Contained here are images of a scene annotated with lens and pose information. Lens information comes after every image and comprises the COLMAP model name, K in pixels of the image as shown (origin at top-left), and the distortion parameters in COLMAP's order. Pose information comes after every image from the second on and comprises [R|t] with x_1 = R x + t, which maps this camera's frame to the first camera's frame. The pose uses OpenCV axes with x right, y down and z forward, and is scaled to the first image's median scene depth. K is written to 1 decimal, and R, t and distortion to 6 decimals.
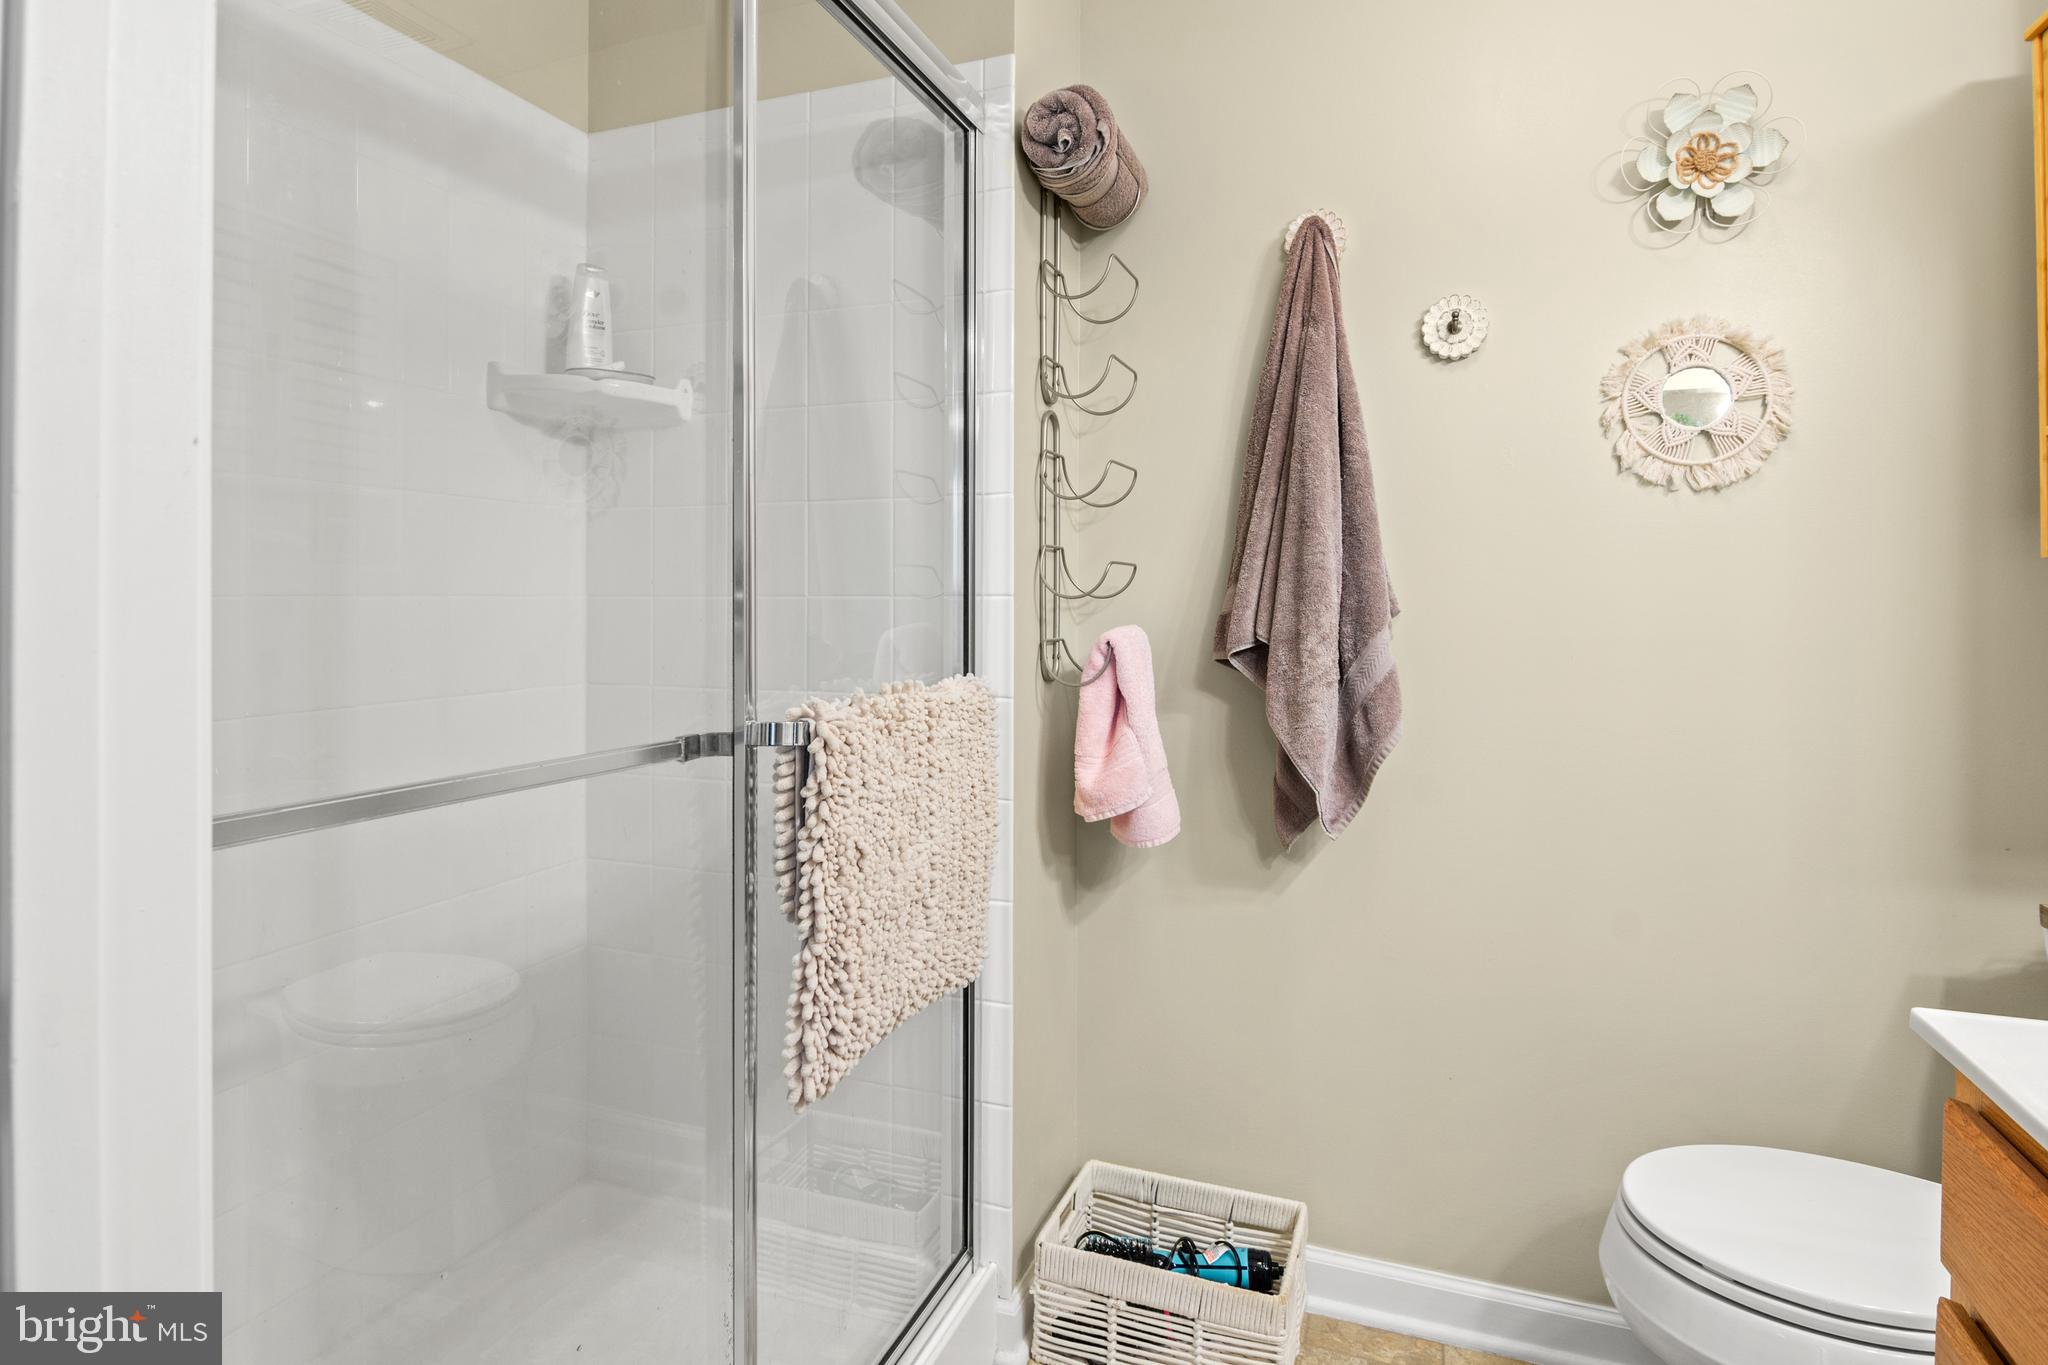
lens RADIAL K [[1106.7, 0, 1018.8], [0, 1106.7, 600.1], [0, 0, 1]] dist [-0.015845, -0.000568]
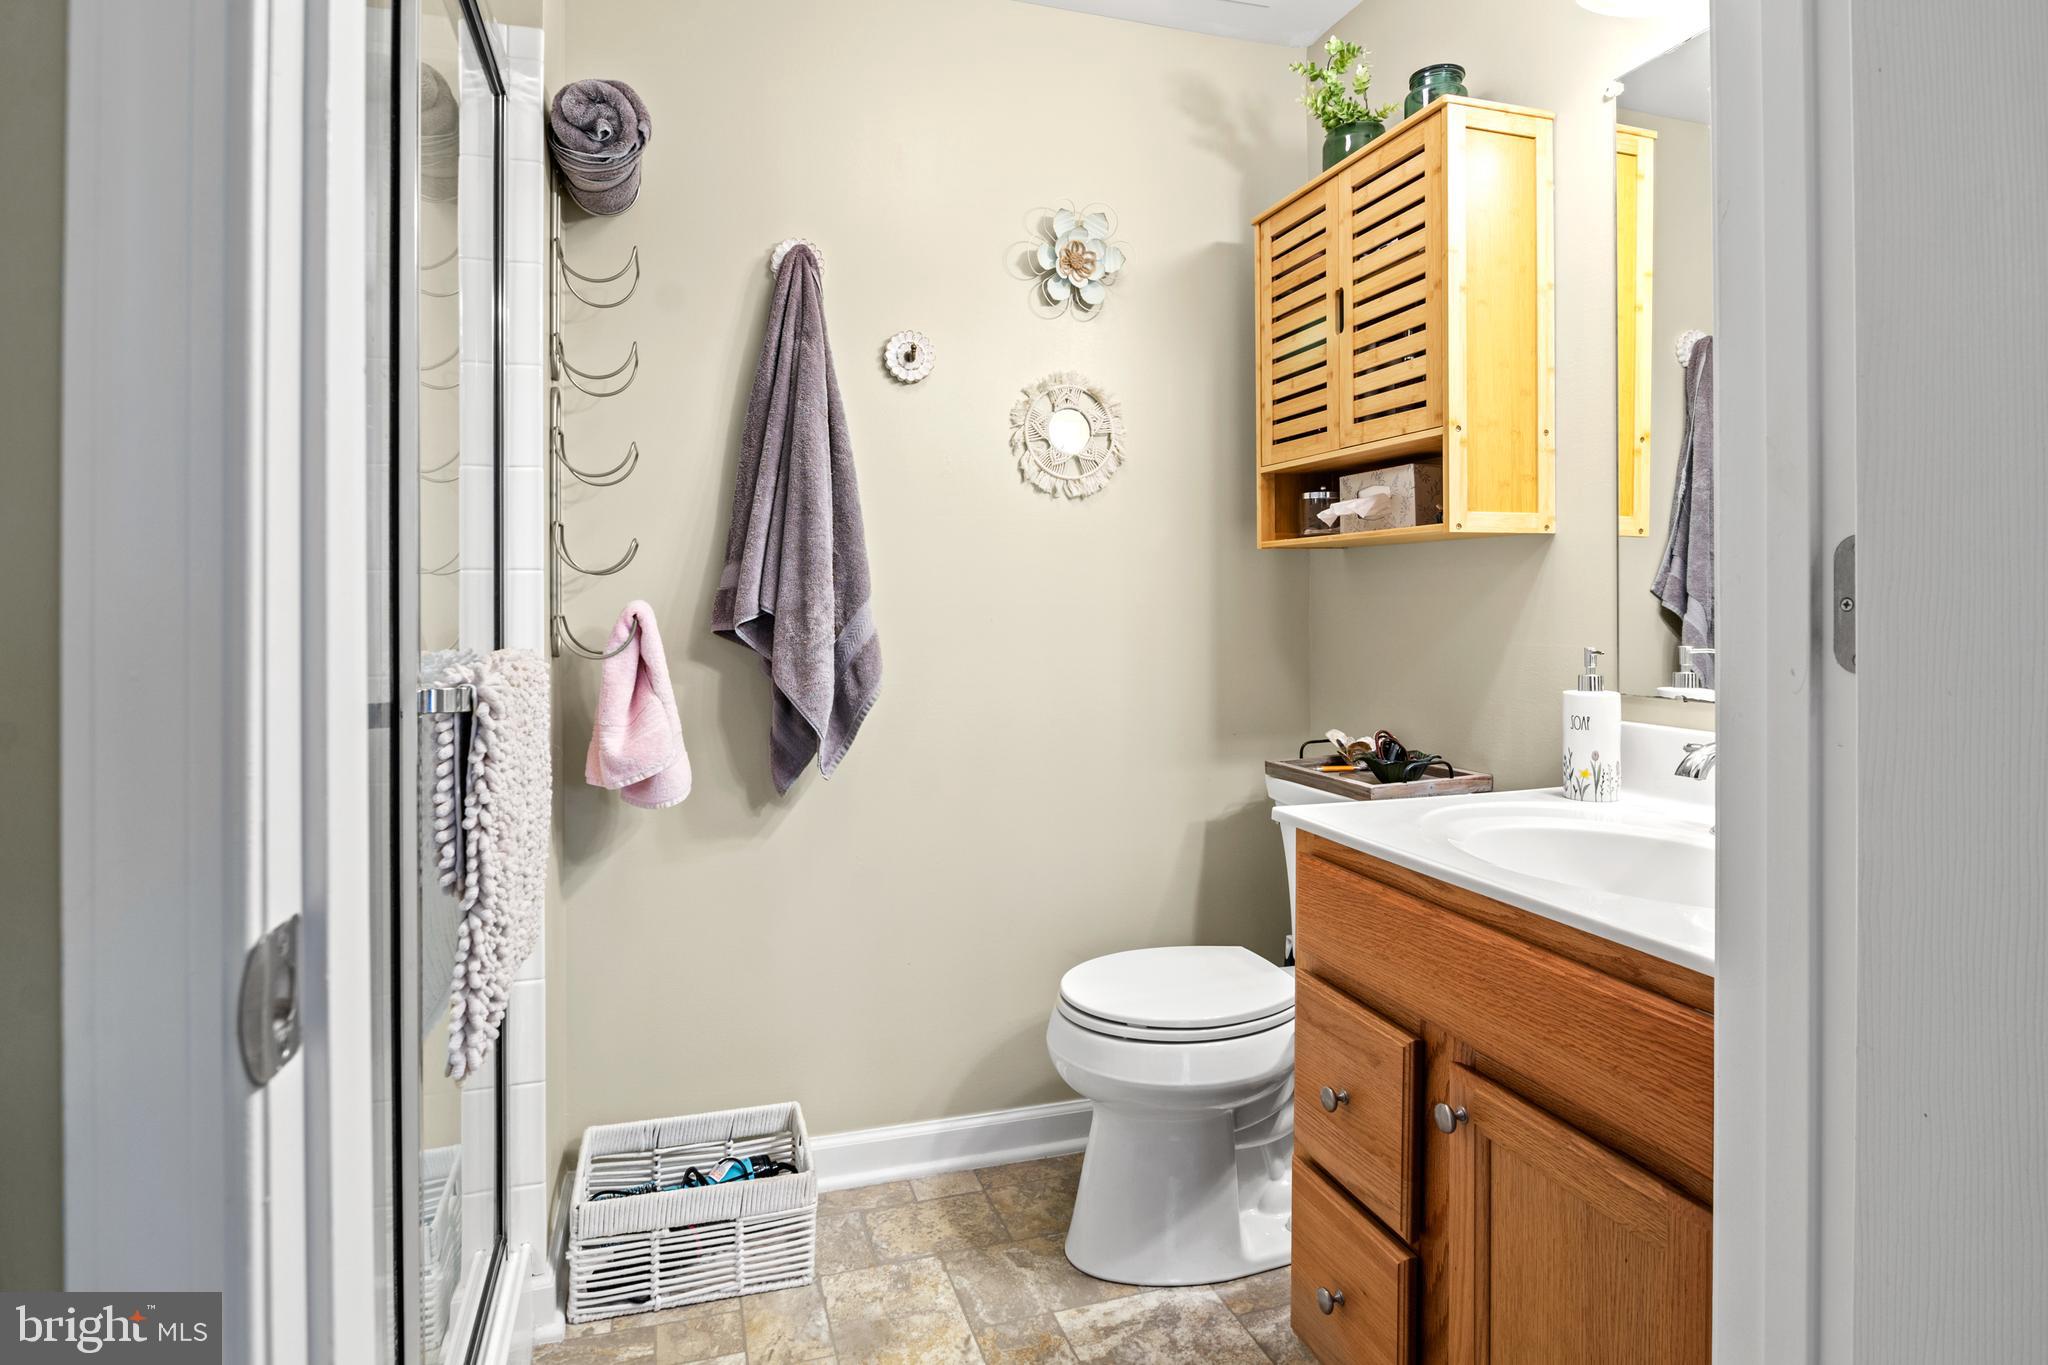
lens RADIAL K [[1106.7, 0, 1018.8], [0, 1106.7, 600.1], [0, 0, 1]] dist [-0.015845, -0.000568]
pose [[0.784485, -0.007981, 0.620097, -0.290450], [0.006407, 0.999968, 0.004765, 0.021575], [-0.620115, 0.000234, 0.784511, -0.051961]]
